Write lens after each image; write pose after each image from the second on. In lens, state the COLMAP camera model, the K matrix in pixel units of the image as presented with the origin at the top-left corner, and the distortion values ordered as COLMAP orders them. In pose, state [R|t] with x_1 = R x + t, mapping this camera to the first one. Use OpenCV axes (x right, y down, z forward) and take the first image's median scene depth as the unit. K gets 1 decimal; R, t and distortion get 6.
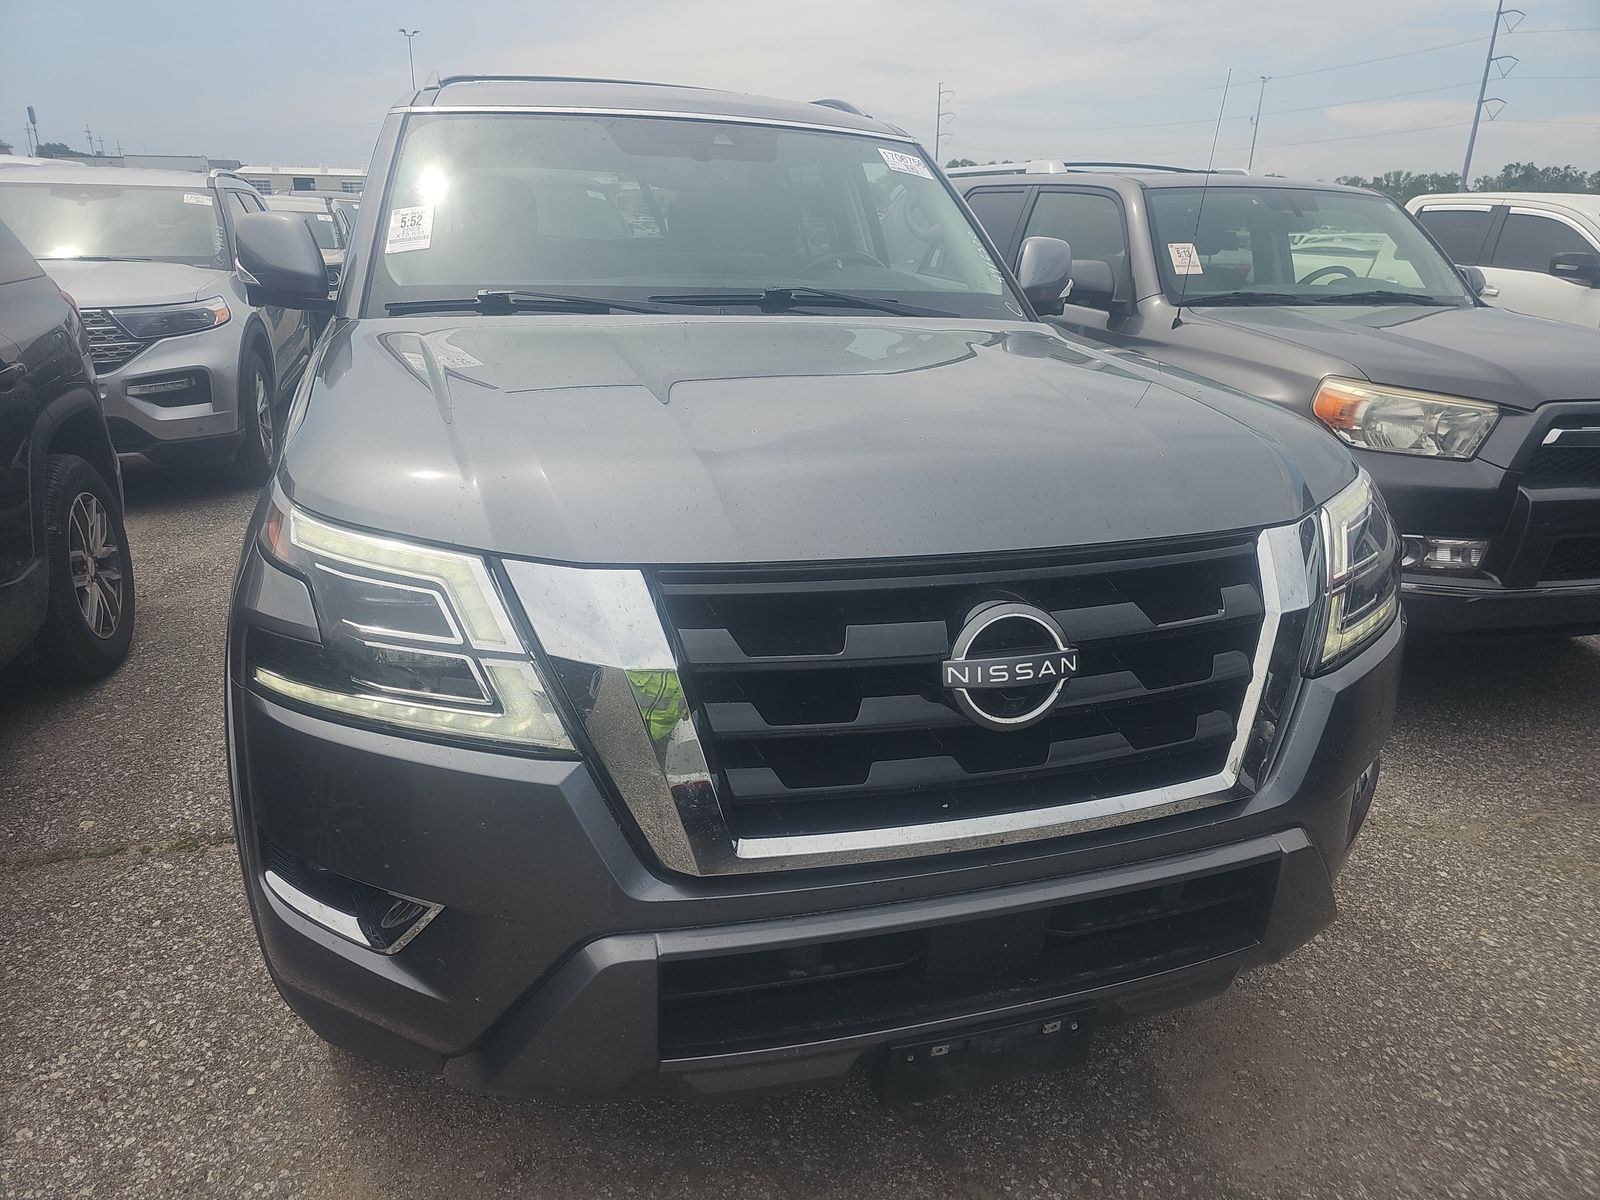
lens RADIAL K [[1092.2, 0, 800.0], [0, 1092.2, 600.0], [0, 0, 1]] dist [0.047239, -0.049745]
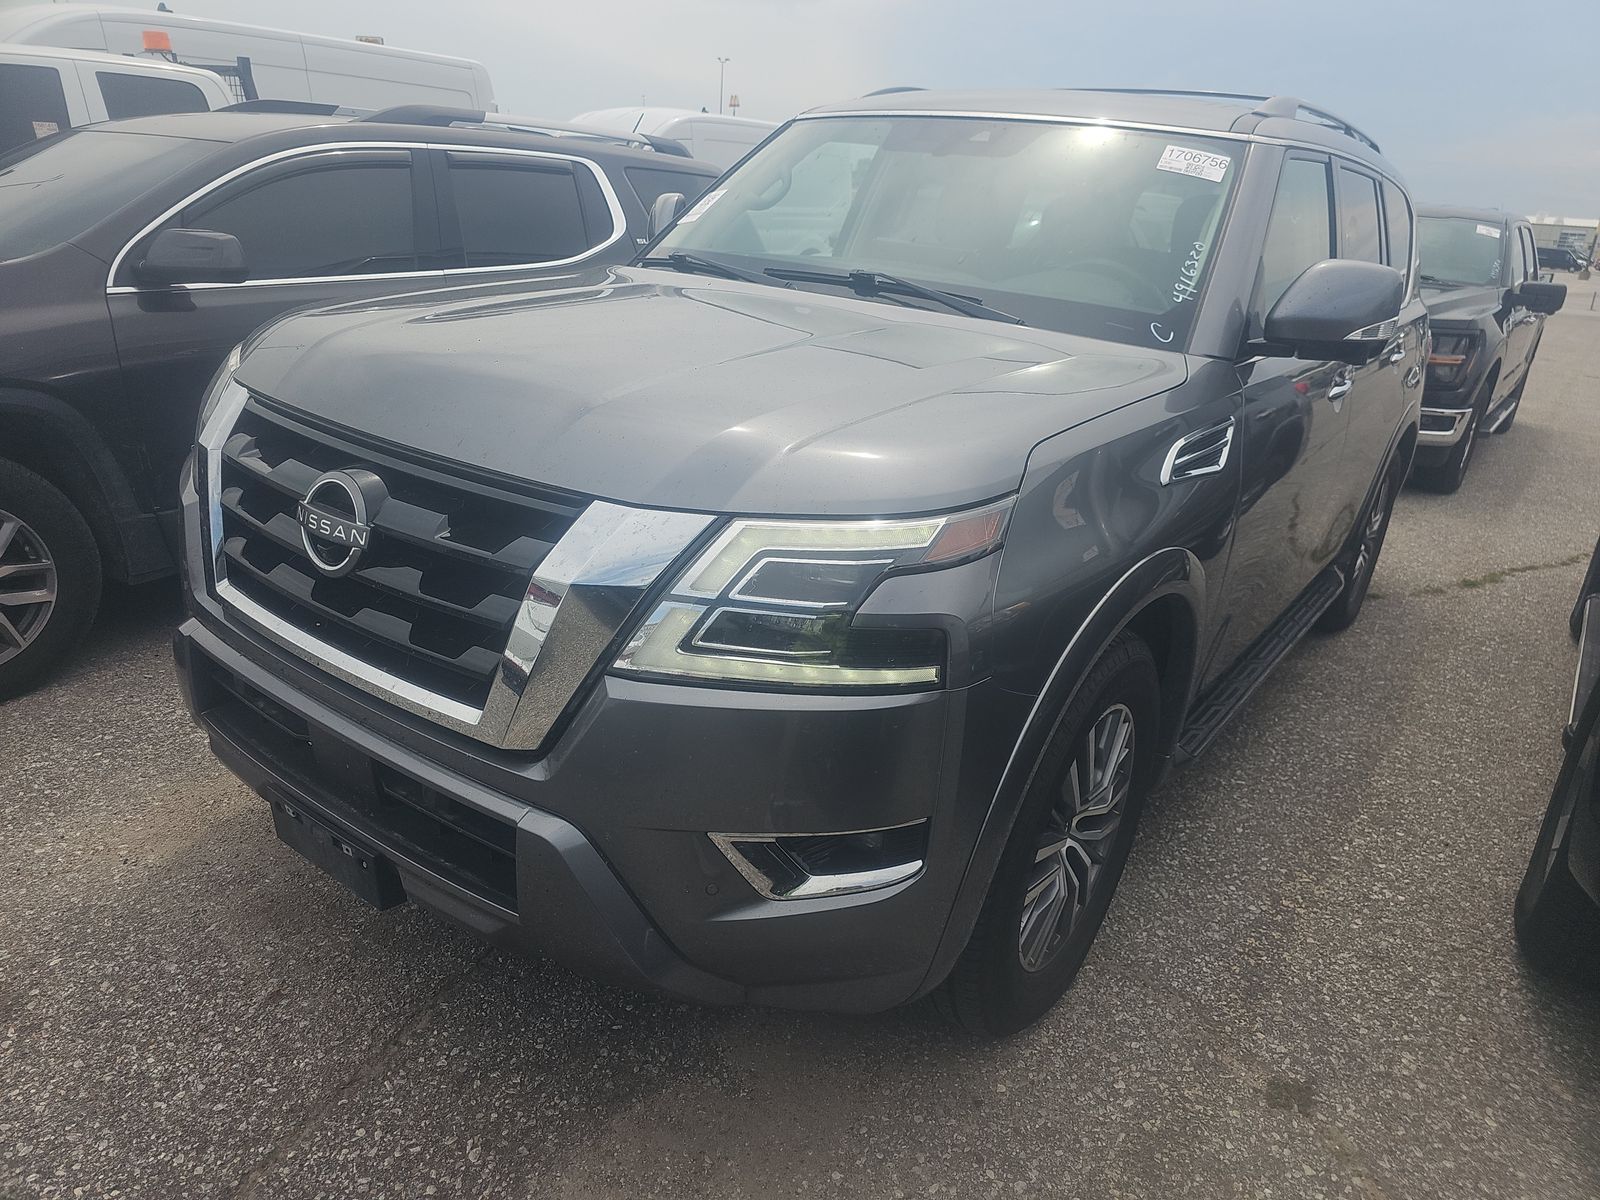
lens RADIAL K [[1092.2, 0, 800.0], [0, 1092.2, 600.0], [0, 0, 1]] dist [0.047239, -0.049745]
pose [[0.582235, 0.300624, -0.755399, 1.075362], [-0.327500, 0.937133, 0.120522, -0.131635], [0.744141, 0.177221, 0.644086, 0.455180]]
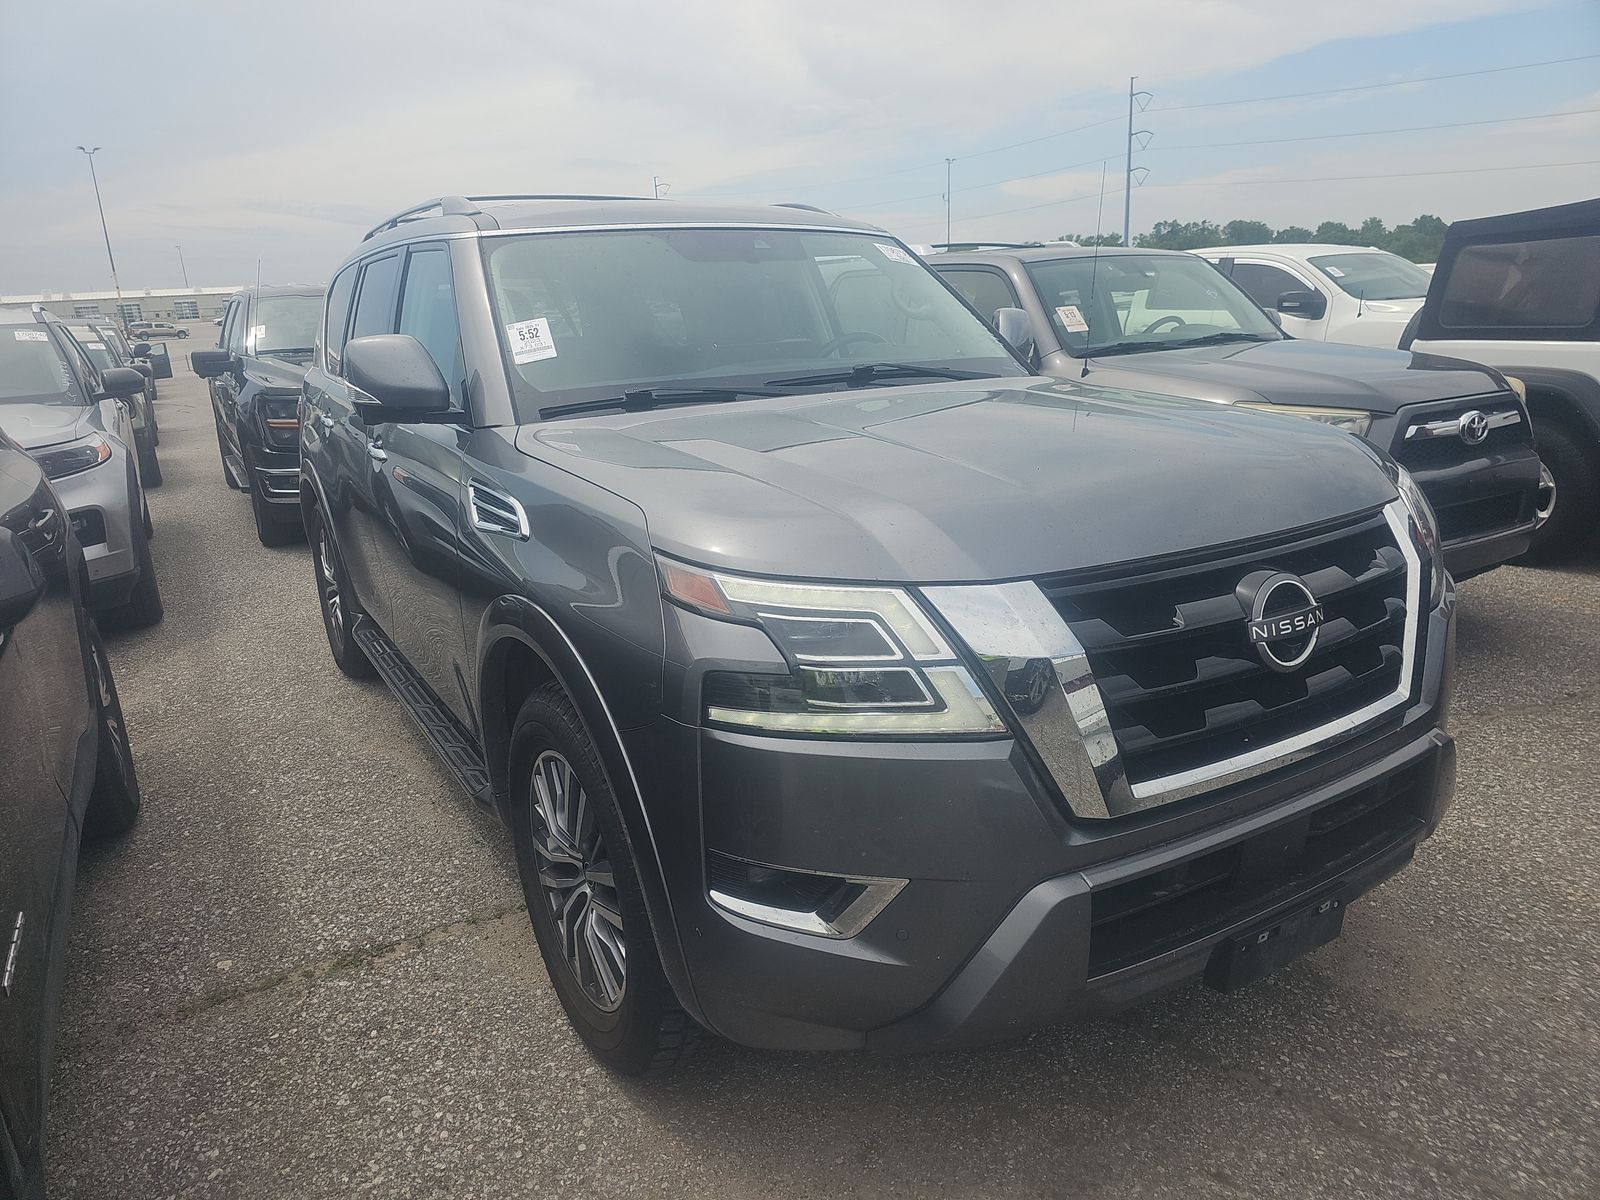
lens RADIAL K [[1092.6, 0, 800.8], [0, 1092.6, 593.1], [0, 0, 1]] dist [0.057288, -0.064761]
pose [[0.967847, -0.127158, 0.217031, -0.481180], [0.143284, 0.987849, -0.060199, 0.017387], [-0.206740, 0.089361, 0.974307, -0.121429]]
